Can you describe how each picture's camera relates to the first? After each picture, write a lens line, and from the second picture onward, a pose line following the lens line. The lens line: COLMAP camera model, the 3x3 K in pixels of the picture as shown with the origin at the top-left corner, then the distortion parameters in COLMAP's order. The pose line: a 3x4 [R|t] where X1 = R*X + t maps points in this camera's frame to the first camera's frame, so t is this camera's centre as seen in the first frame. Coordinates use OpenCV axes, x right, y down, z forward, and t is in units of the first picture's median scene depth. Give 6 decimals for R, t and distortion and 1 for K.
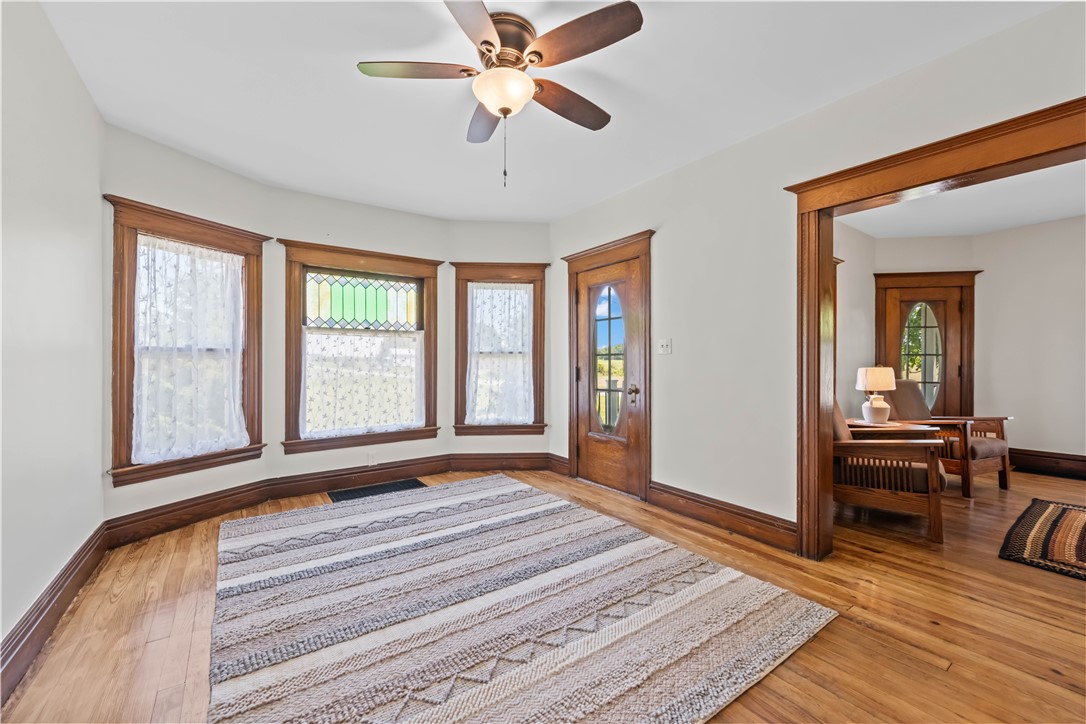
lens RADIAL K [[434.2, 0, 545.5], [0, 434.2, 356.6], [0, 0, 1]] dist [-0.010510, -0.000453]
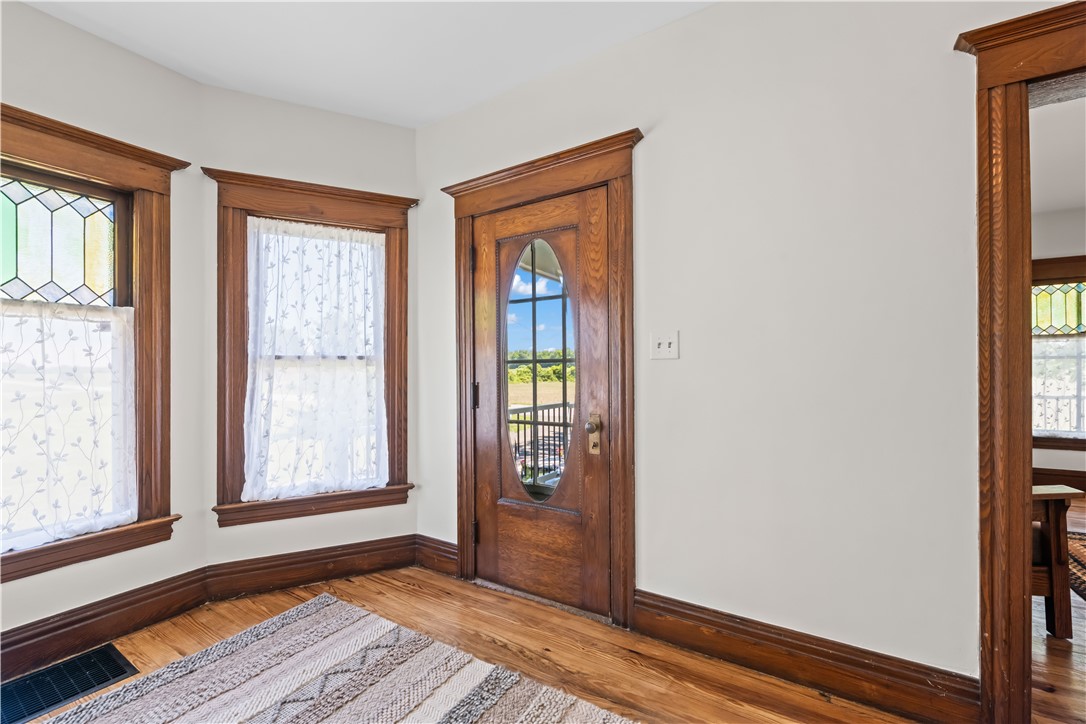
lens RADIAL K [[434.2, 0, 539.7], [0, 434.2, 369.3], [0, 0, 1]] dist [-0.010510, -0.000453]
pose [[0.923147, -0.004346, 0.384423, -0.063526], [0.002052, 0.999978, 0.006377, 0.002434], [-0.384442, -0.005098, 0.923135, 0.435185]]
